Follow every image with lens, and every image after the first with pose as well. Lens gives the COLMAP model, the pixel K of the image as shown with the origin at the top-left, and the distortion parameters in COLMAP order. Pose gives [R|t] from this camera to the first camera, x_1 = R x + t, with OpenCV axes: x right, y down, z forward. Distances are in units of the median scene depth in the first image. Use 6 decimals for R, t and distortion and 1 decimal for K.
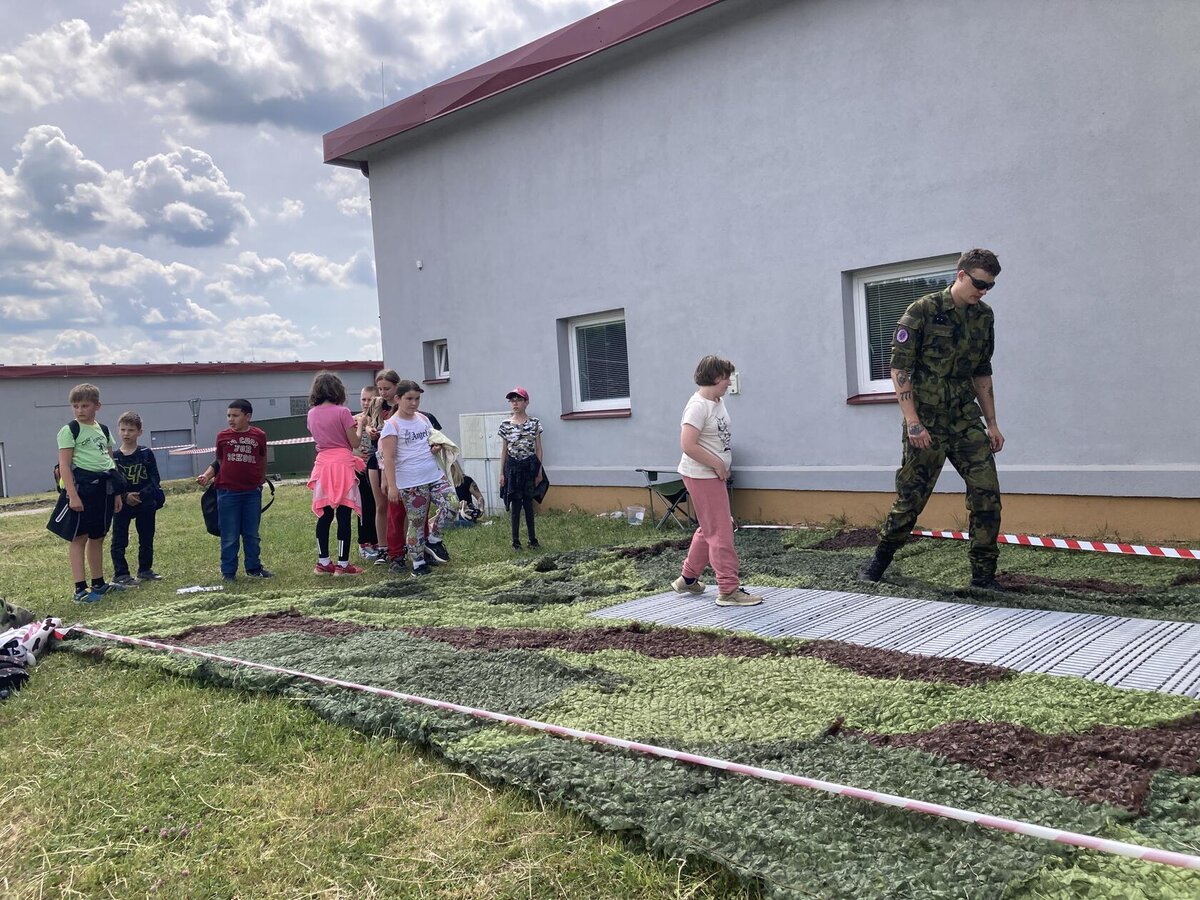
lens RADIAL K [[983.6, 0, 601.1], [0, 983.6, 448.7], [0, 0, 1]] dist [0.030513, -0.039738]
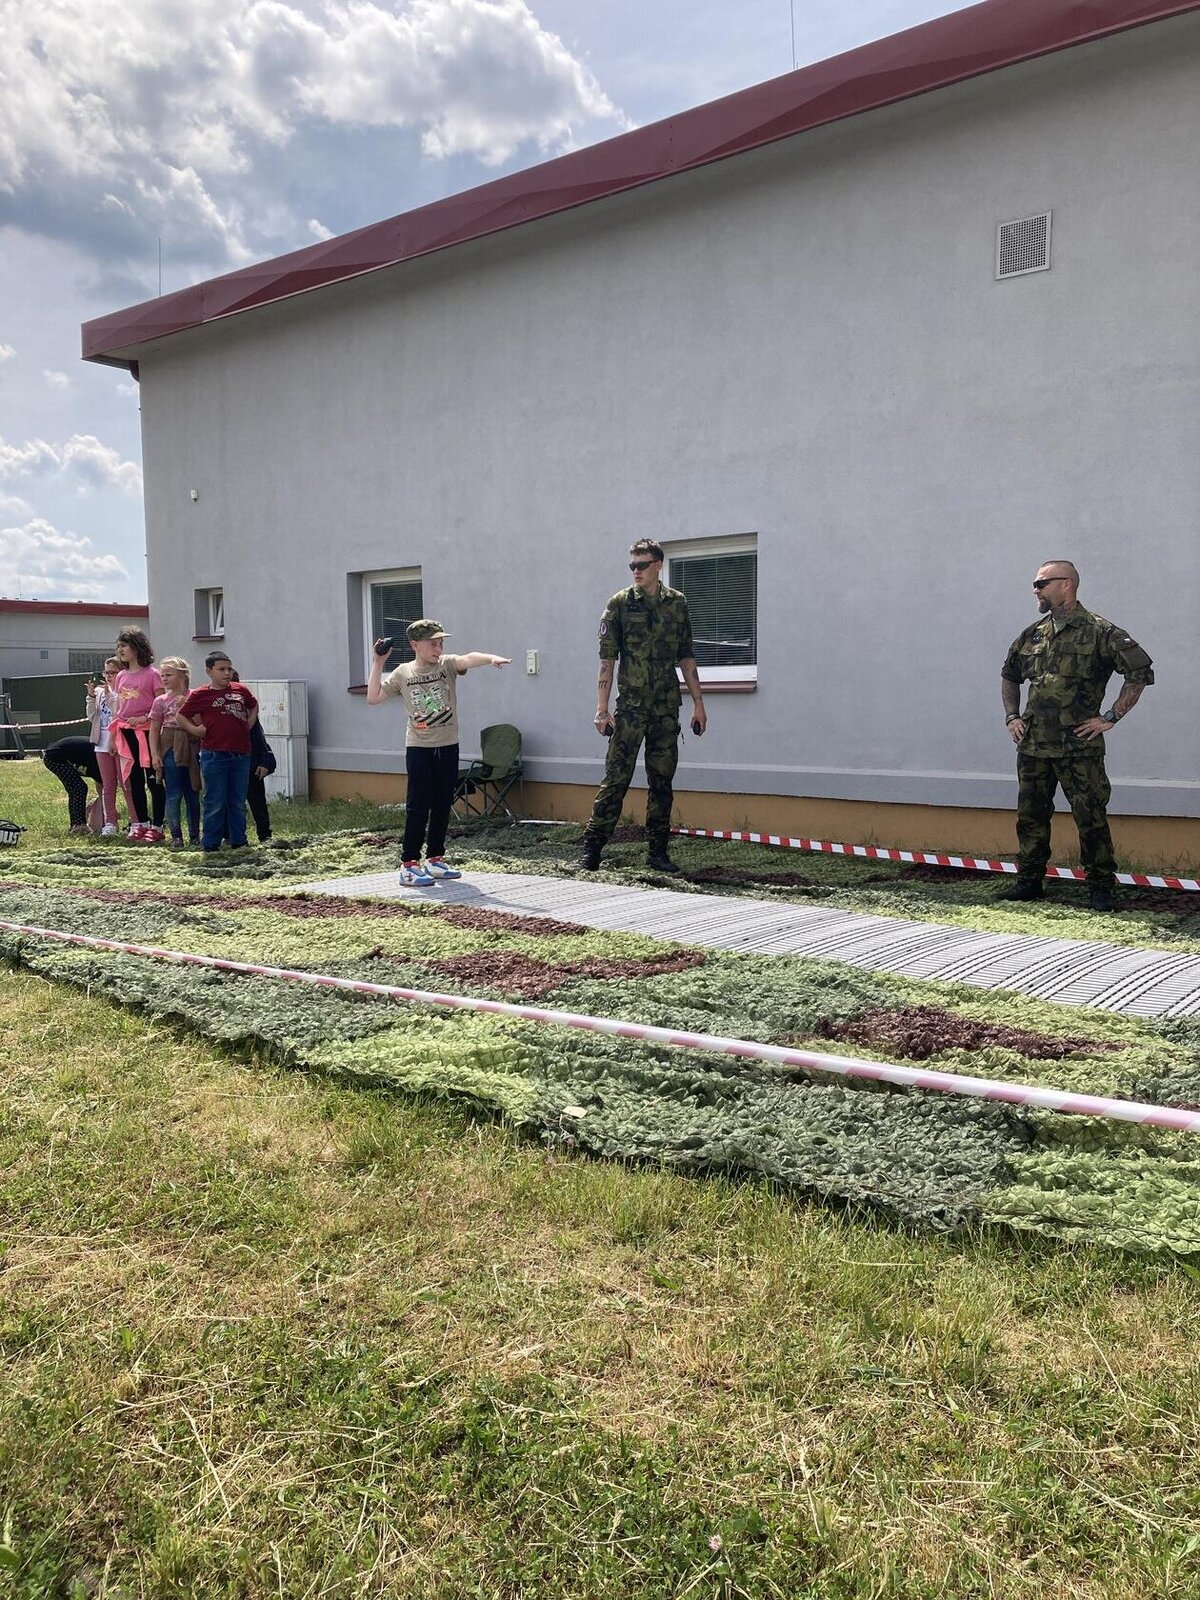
lens RADIAL K [[1311.5, 0, 620.4], [0, 1311.5, 795.8], [0, 0, 1]] dist [0.030513, -0.039738]
pose [[0.995353, 0.046827, 0.084137, 0.159612], [-0.050066, 0.998068, 0.036805, 0.009034], [-0.082251, -0.040847, 0.995774, -0.237761]]
